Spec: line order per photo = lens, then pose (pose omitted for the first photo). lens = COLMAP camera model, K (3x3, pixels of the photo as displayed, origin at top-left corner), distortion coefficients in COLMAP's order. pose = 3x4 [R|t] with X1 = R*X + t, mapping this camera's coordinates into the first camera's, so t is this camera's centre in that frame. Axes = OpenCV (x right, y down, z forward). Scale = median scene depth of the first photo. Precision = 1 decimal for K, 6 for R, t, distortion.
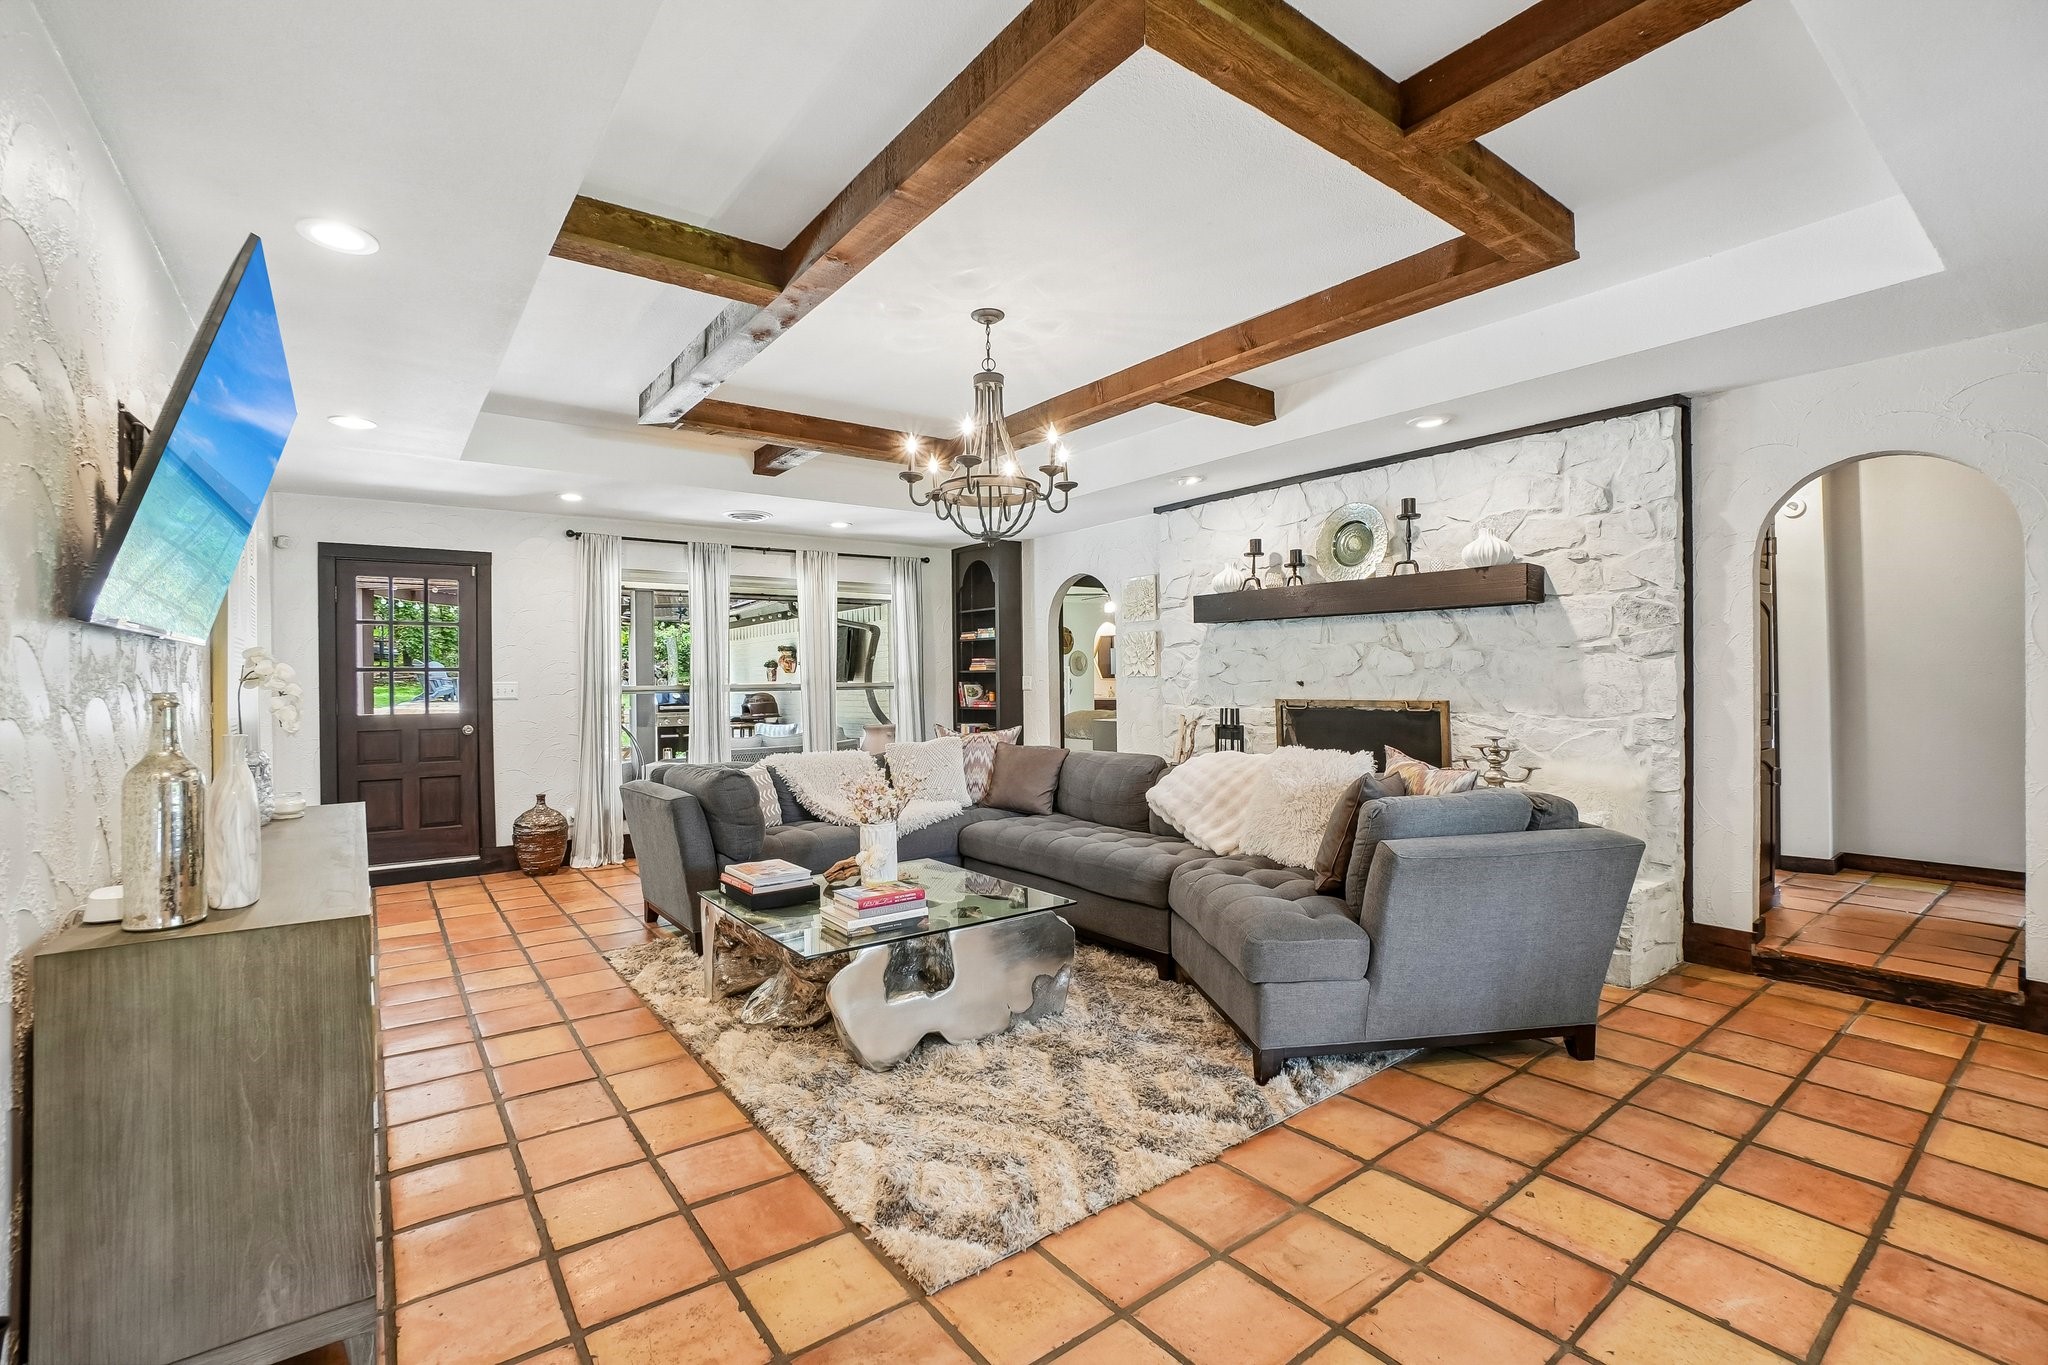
lens RADIAL K [[894.3, 0, 1004.8], [0, 894.3, 685.1], [0, 0, 1]] dist [-0.037333, 0.004484]
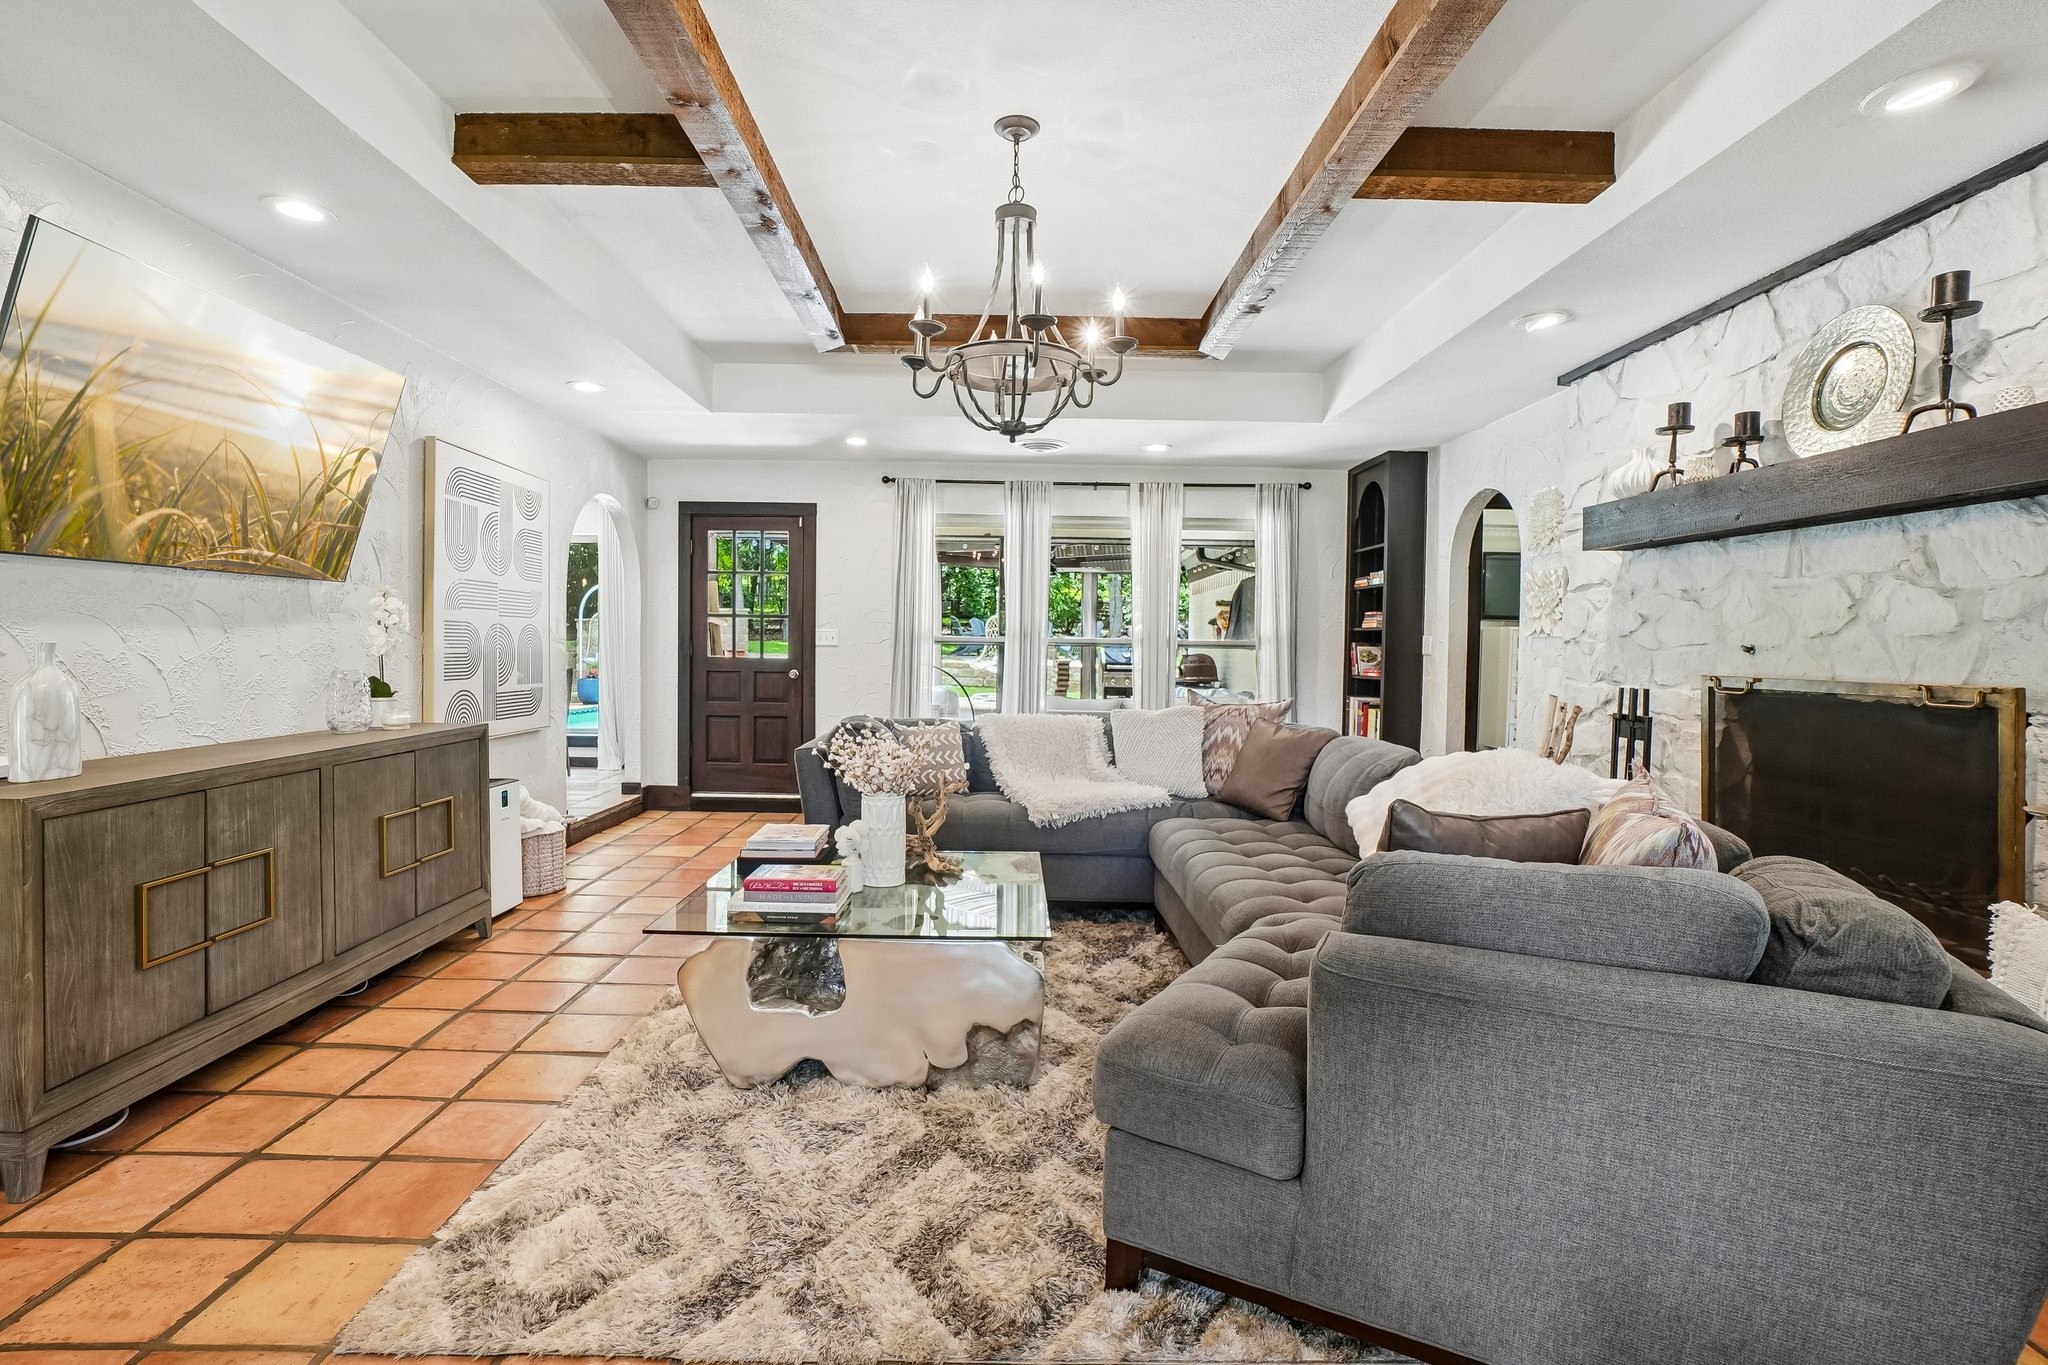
lens RADIAL K [[980.4, 0, 990.6], [0, 980.4, 675.3], [0, 0, 1]] dist [-0.029036, 0.010664]
pose [[0.805813, 0.043139, -0.590596, 0.325361], [-0.028544, 0.999013, 0.034027, 0.007691], [0.591481, -0.010562, 0.806250, 0.234580]]
